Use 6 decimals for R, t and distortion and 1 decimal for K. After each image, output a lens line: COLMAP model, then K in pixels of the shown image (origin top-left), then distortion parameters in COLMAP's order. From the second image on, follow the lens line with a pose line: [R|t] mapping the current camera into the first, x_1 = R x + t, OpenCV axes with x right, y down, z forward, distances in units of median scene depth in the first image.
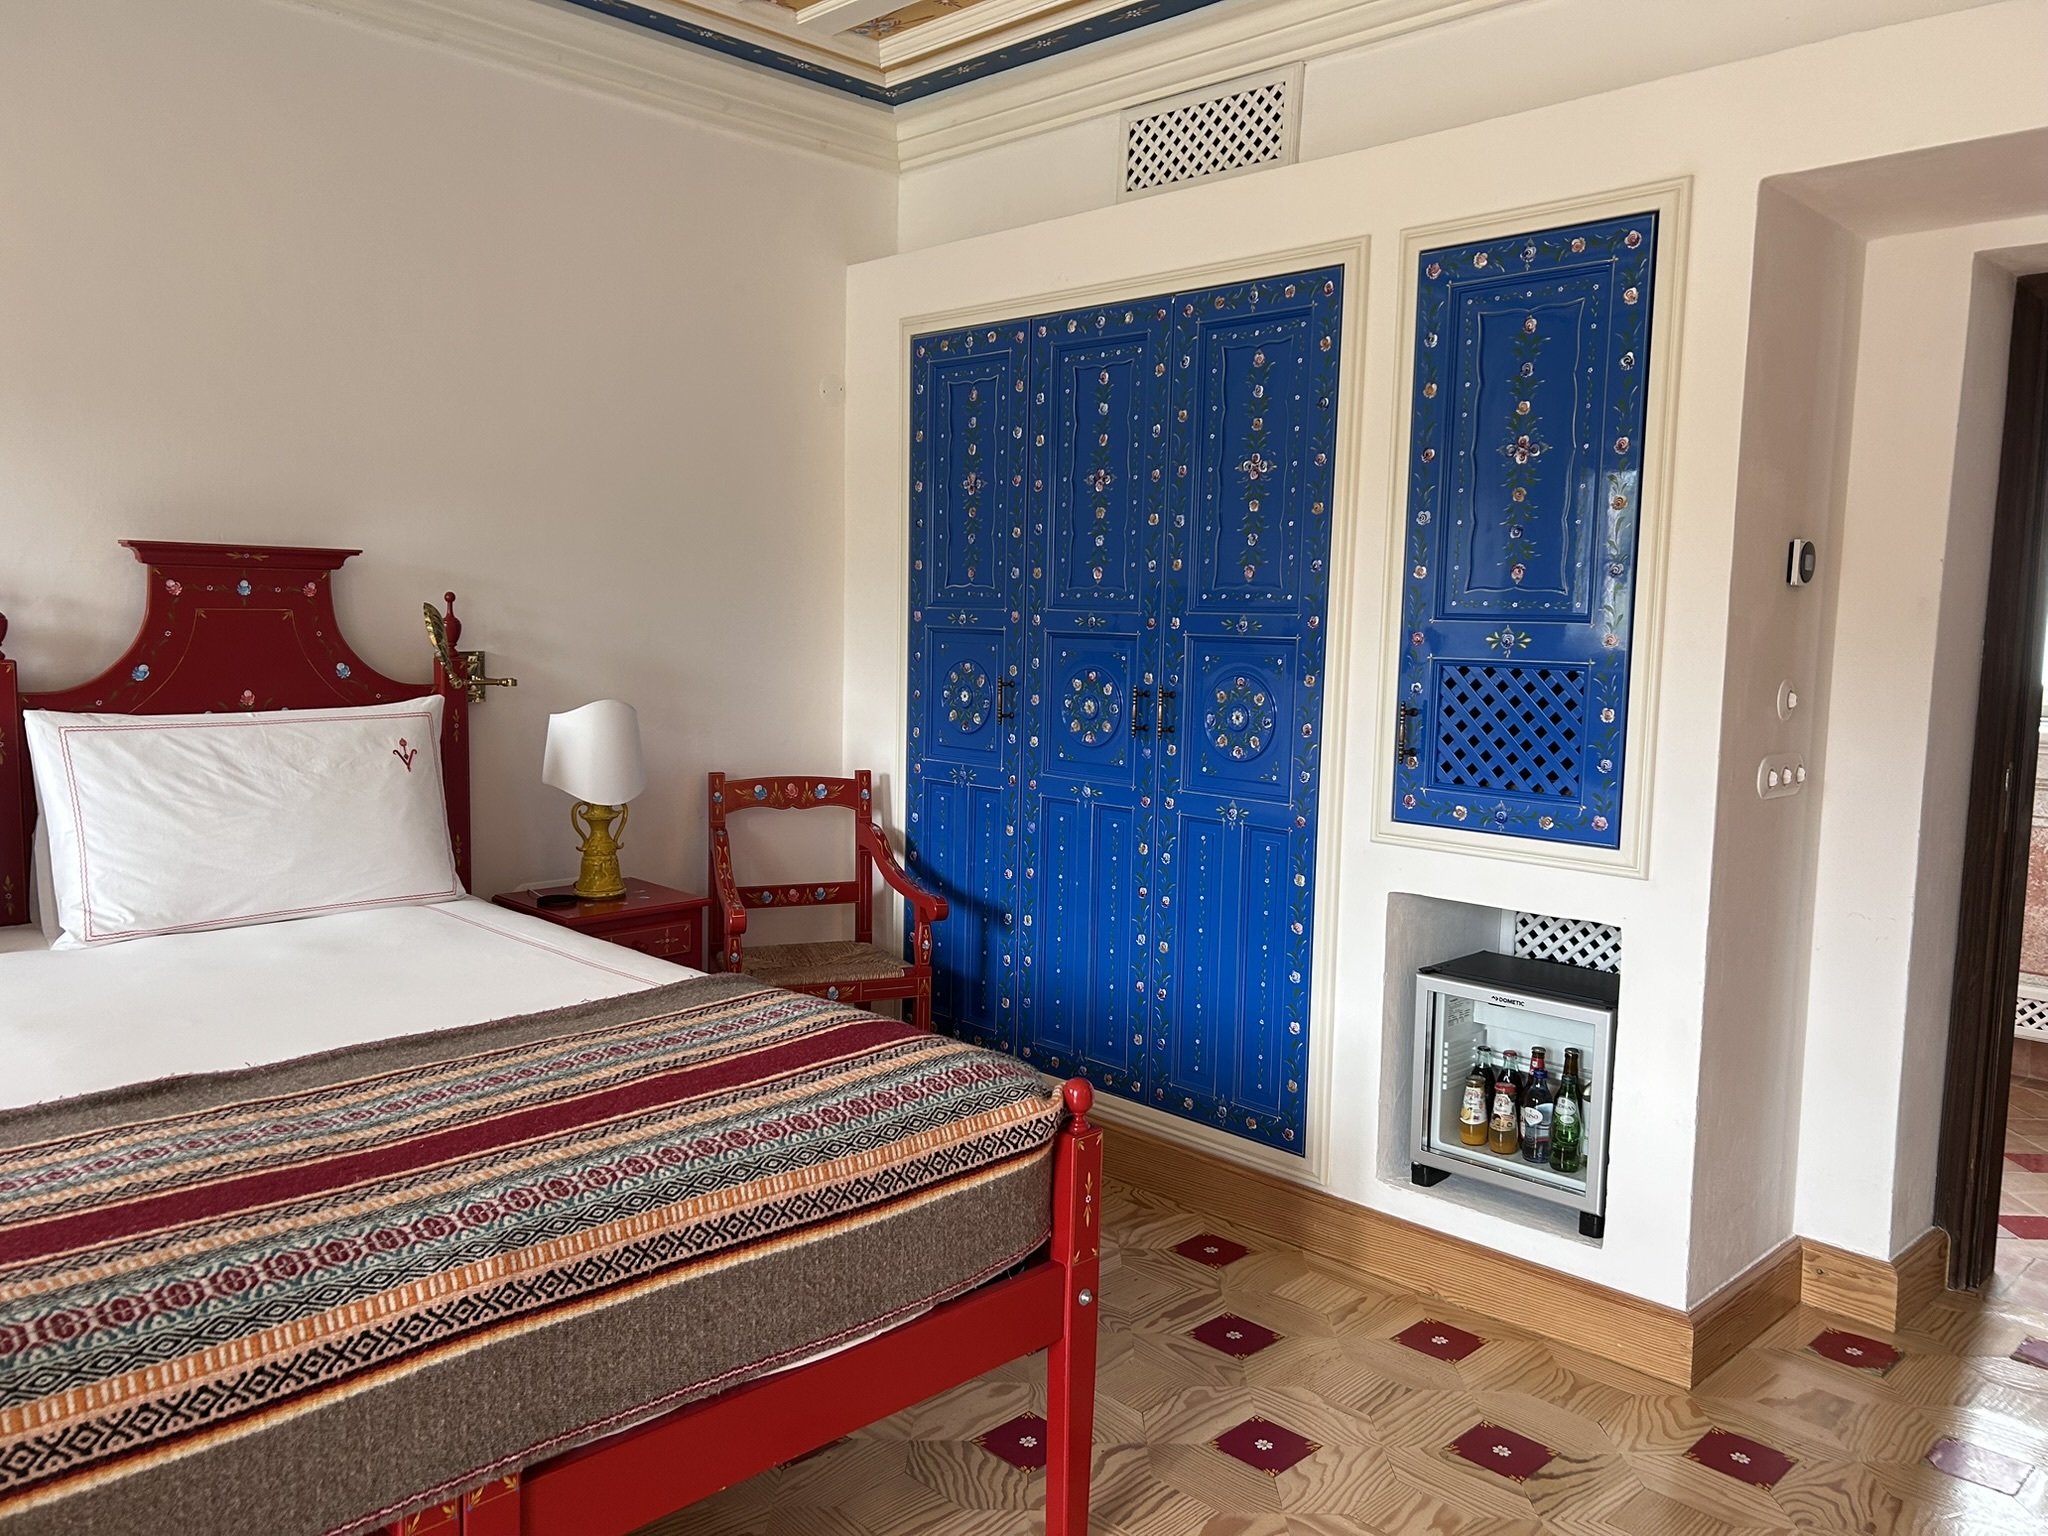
lens RADIAL K [[1517.5, 0, 1032.5], [0, 1517.5, 761.3], [0, 0, 1]] dist [0.047884, -0.096940]
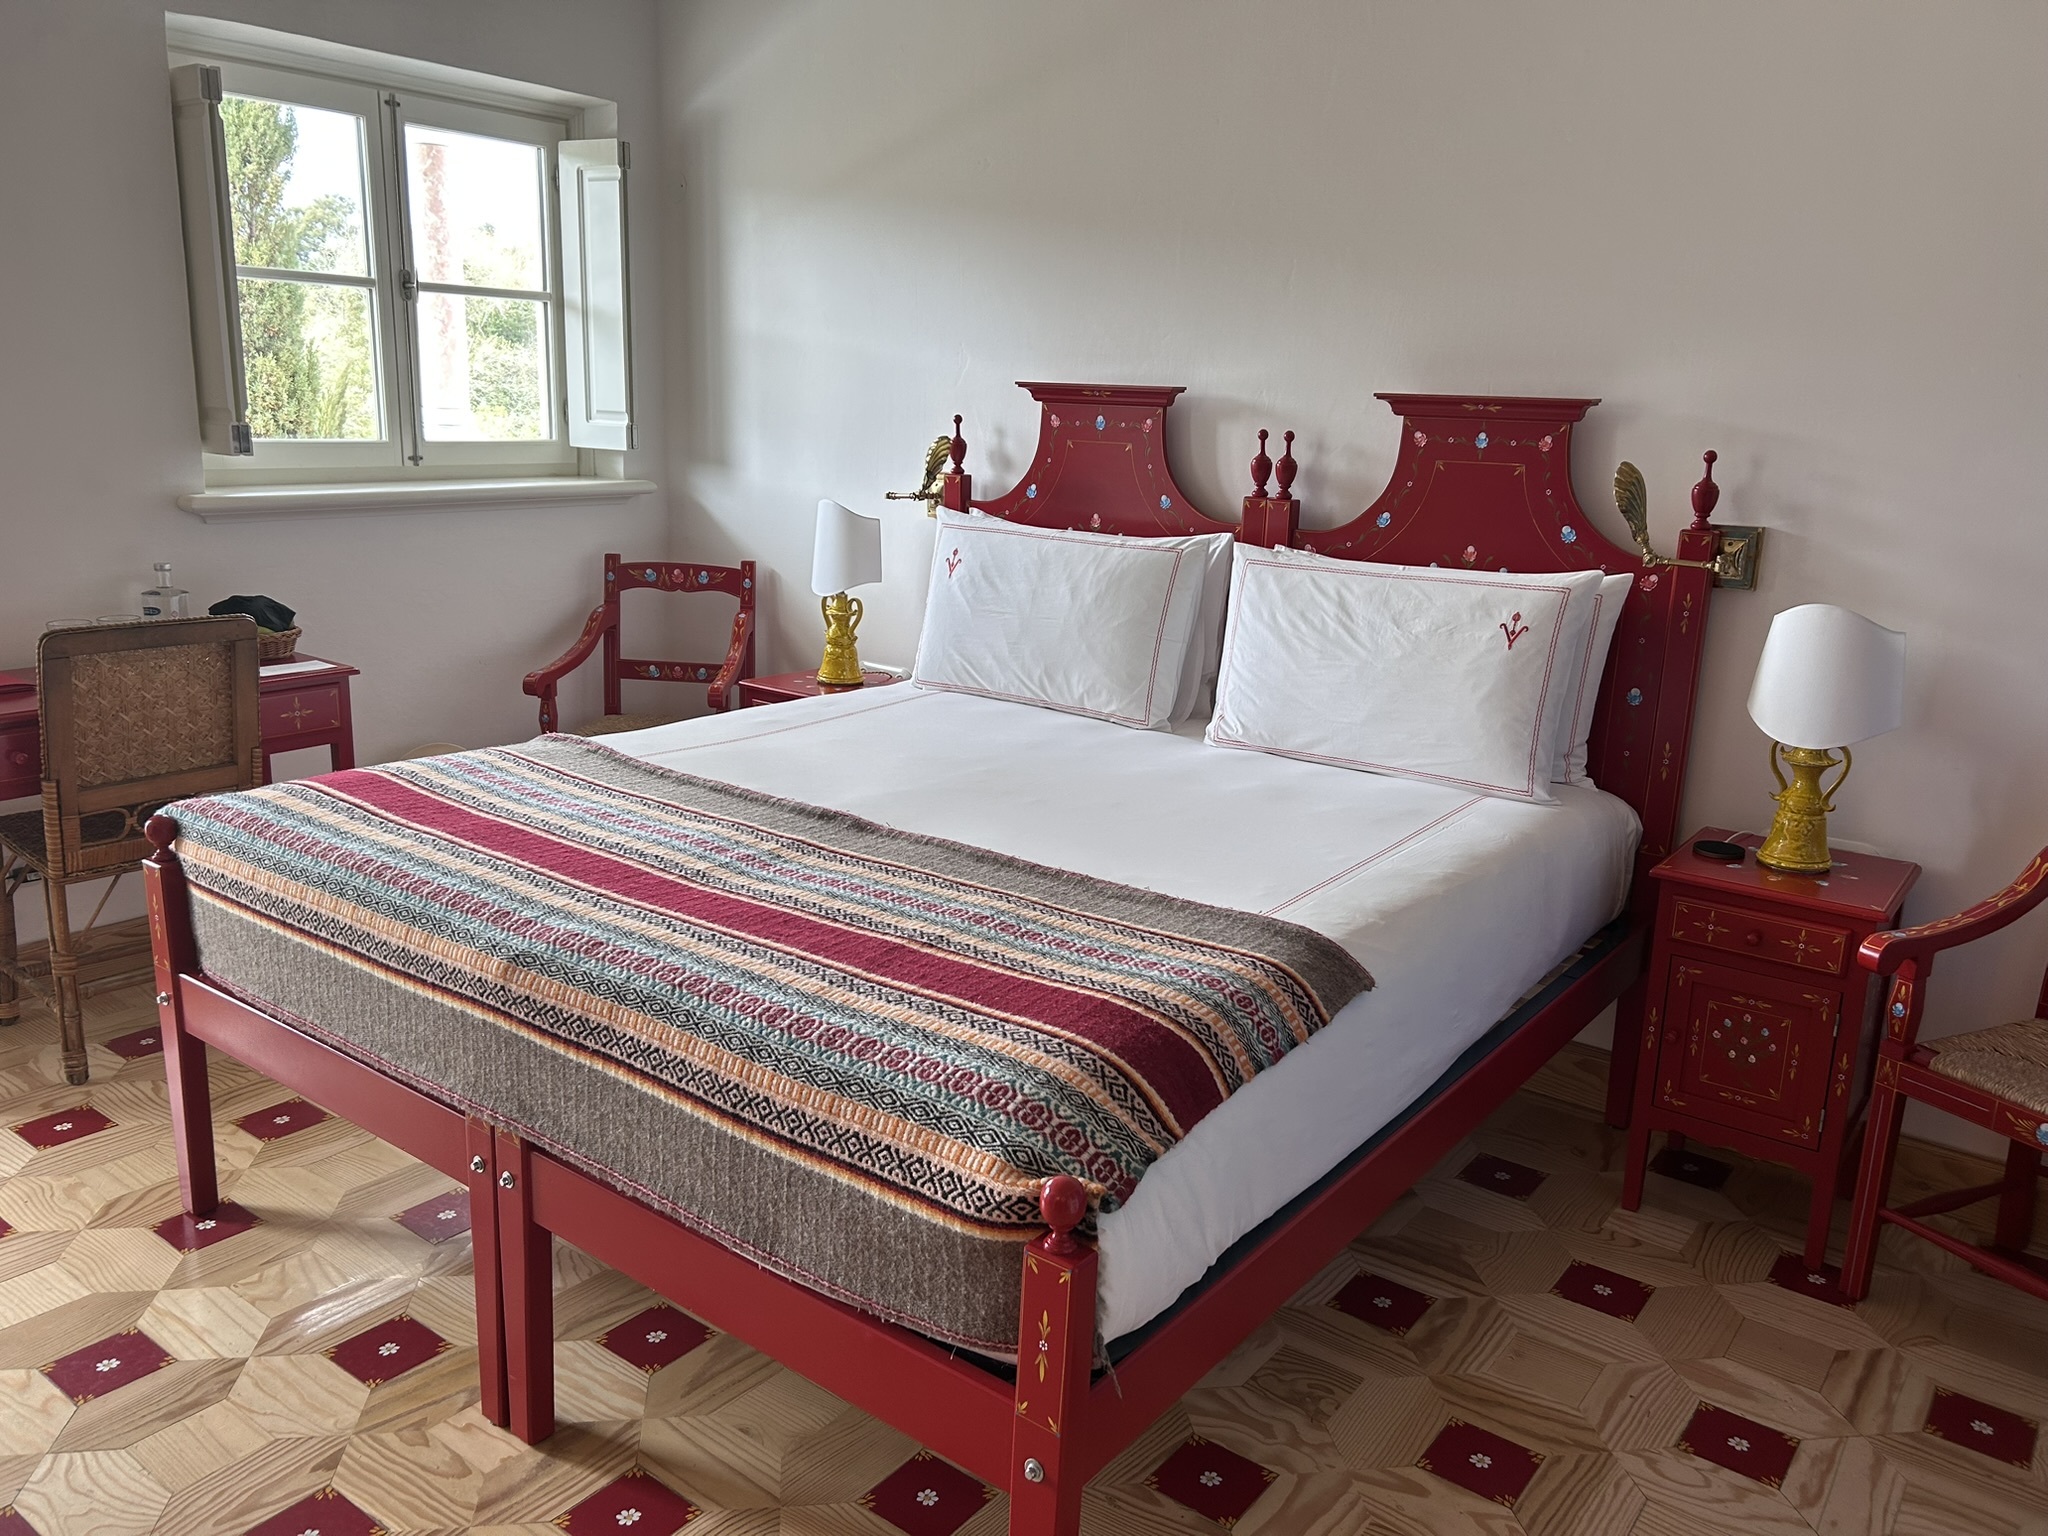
lens RADIAL K [[1517.5, 0, 1032.5], [0, 1517.5, 761.3], [0, 0, 1]] dist [0.047884, -0.096940]
pose [[0.150687, 0.215753, -0.964751, 0.668595], [-0.132458, 0.971501, 0.196573, -0.106249], [0.979667, 0.098168, 0.174971, 0.888131]]
